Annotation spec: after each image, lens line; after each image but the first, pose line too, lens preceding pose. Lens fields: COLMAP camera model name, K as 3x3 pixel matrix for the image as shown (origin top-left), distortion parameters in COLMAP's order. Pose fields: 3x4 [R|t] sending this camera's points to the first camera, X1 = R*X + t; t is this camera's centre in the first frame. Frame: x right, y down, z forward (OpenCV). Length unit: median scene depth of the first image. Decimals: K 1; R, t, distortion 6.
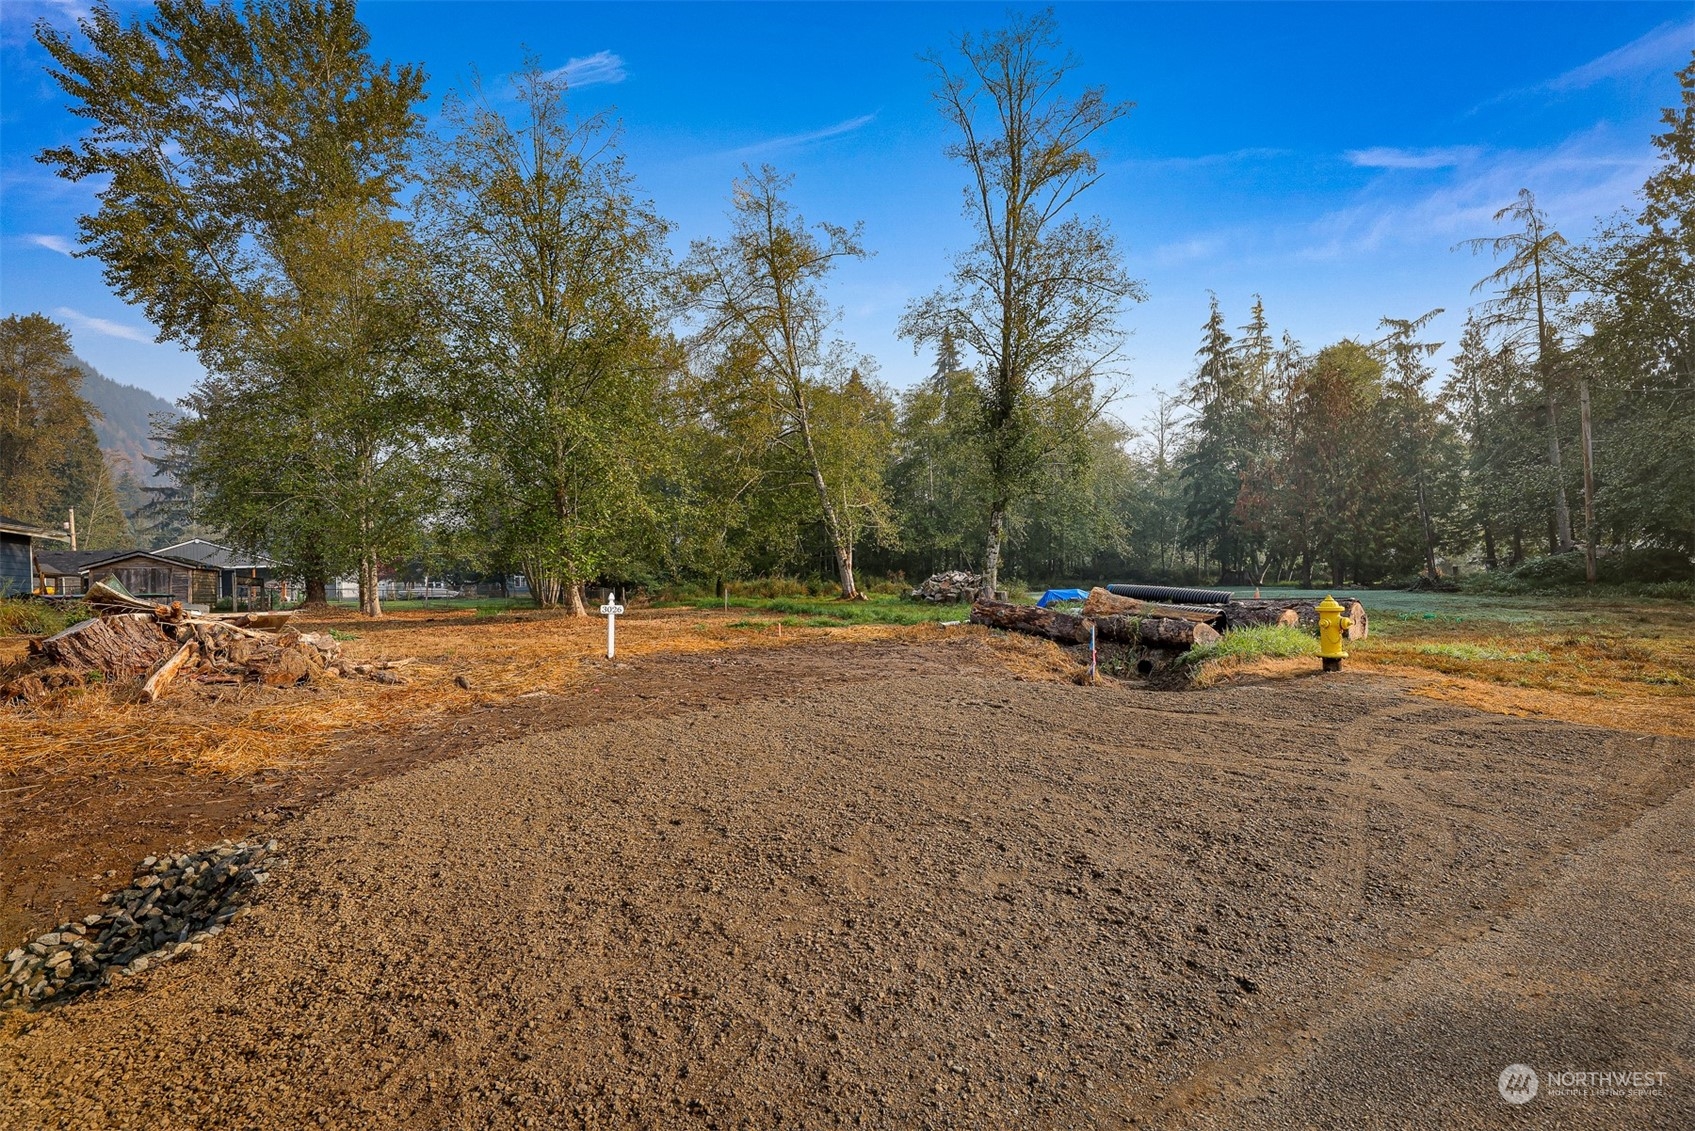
lens RADIAL K [[701.9, 0, 844.9], [0, 701.9, 563.0], [0, 0, 1]] dist [-0.000569, -0.002113]
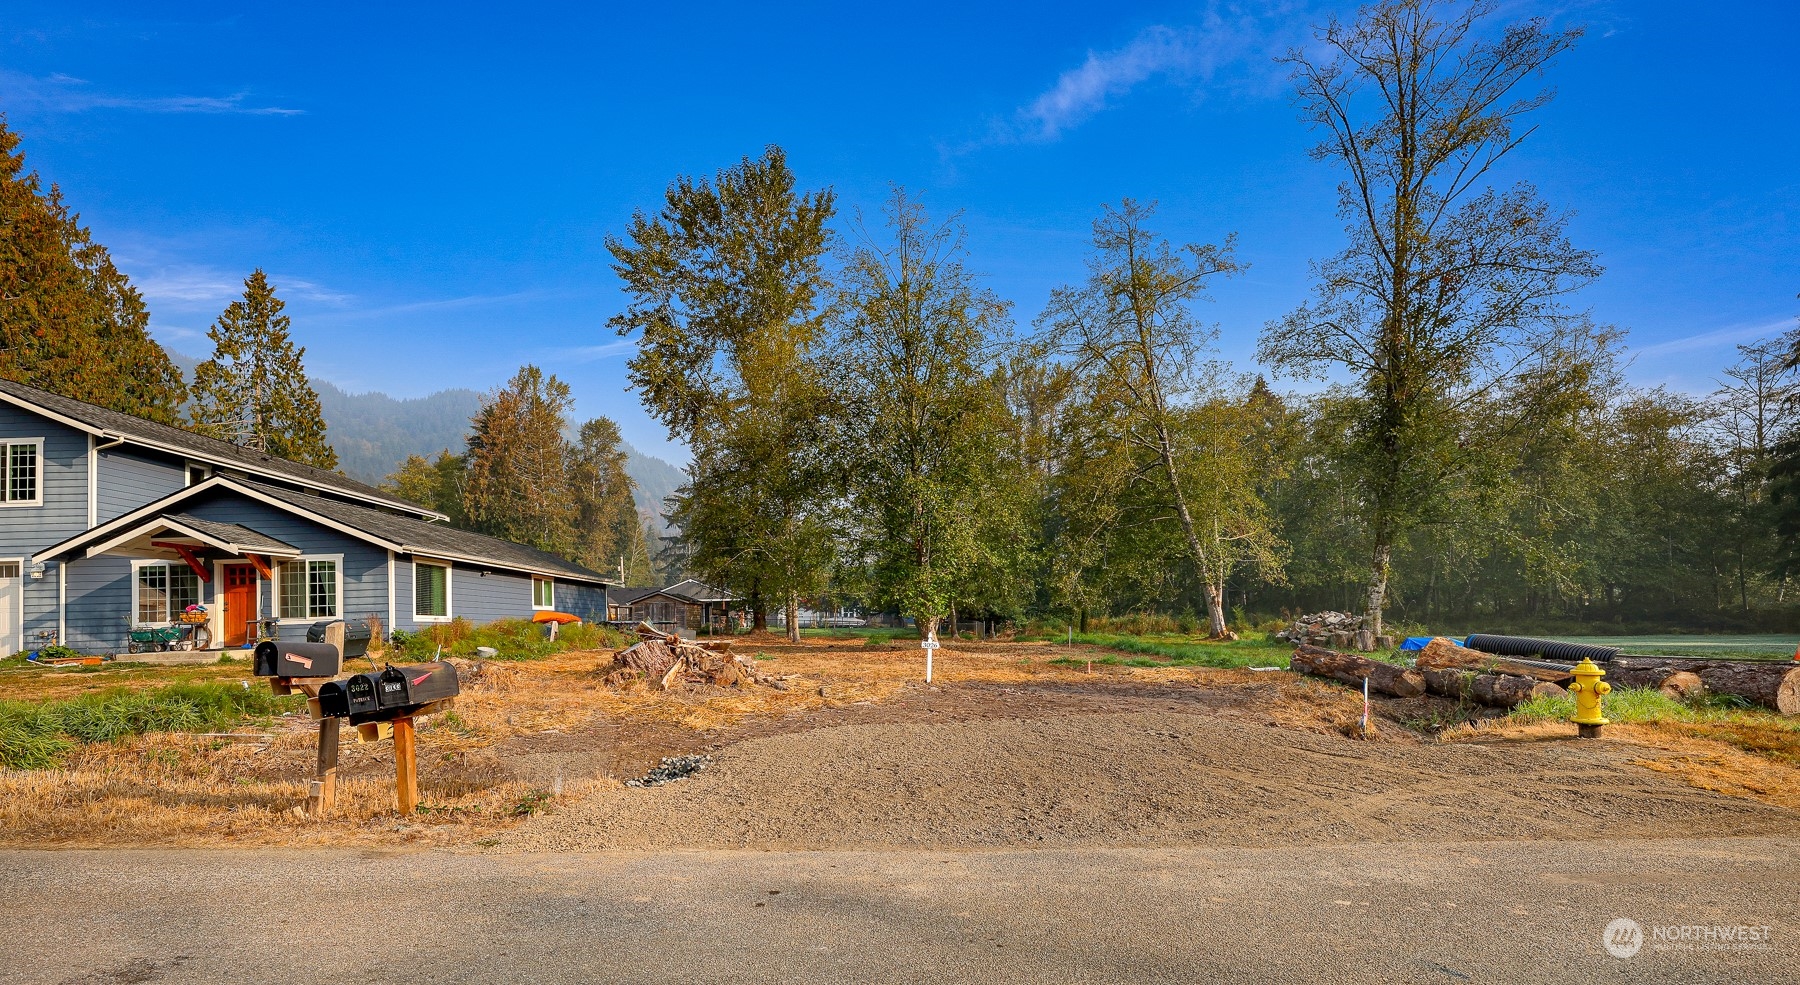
lens RADIAL K [[757.3, 0, 897.2], [0, 757.3, 589.0], [0, 0, 1]] dist [-0.000131, -0.000060]
pose [[0.885662, -0.000174, -0.464331, 0.121293], [-0.000860, 0.999998, -0.002013, -0.015921], [0.464331, 0.002182, 0.885659, -0.122798]]
